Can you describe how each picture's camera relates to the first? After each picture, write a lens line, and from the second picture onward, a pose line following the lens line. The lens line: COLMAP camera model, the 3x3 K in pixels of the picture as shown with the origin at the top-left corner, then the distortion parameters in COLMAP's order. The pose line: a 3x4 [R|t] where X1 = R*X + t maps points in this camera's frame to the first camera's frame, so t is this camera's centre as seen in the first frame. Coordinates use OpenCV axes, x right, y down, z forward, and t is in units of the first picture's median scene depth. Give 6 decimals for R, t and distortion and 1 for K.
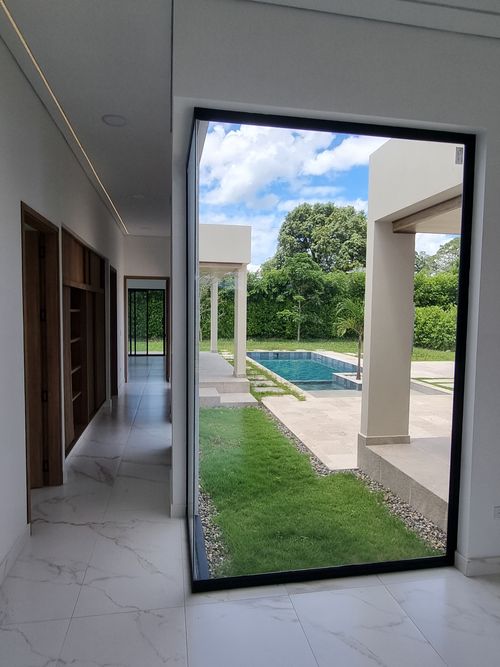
lens RADIAL K [[433.5, 0, 250.0], [0, 433.5, 333.5], [0, 0, 1]] dist [0.004494, 0.000859]
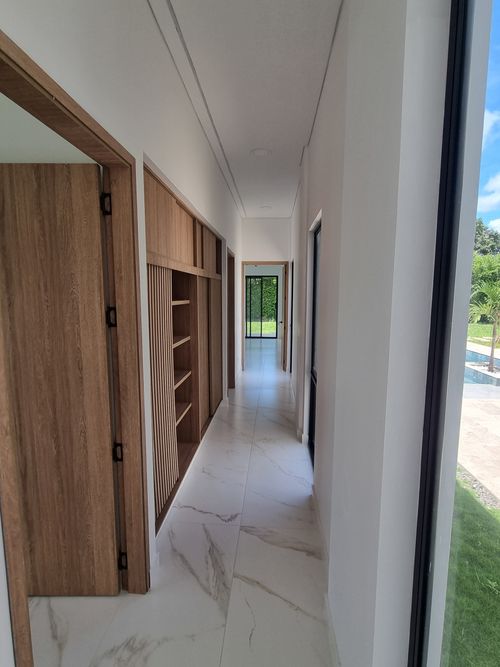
lens RADIAL K [[268.5, 0, 249.3], [0, 268.5, 312.0], [0, 0, 1]] dist [0.000108, -0.000037]
pose [[0.970484, 0.012615, -0.240835, -0.151578], [-0.006537, 0.999640, 0.026020, -0.041929], [0.241076, -0.023677, 0.970217, 0.492791]]
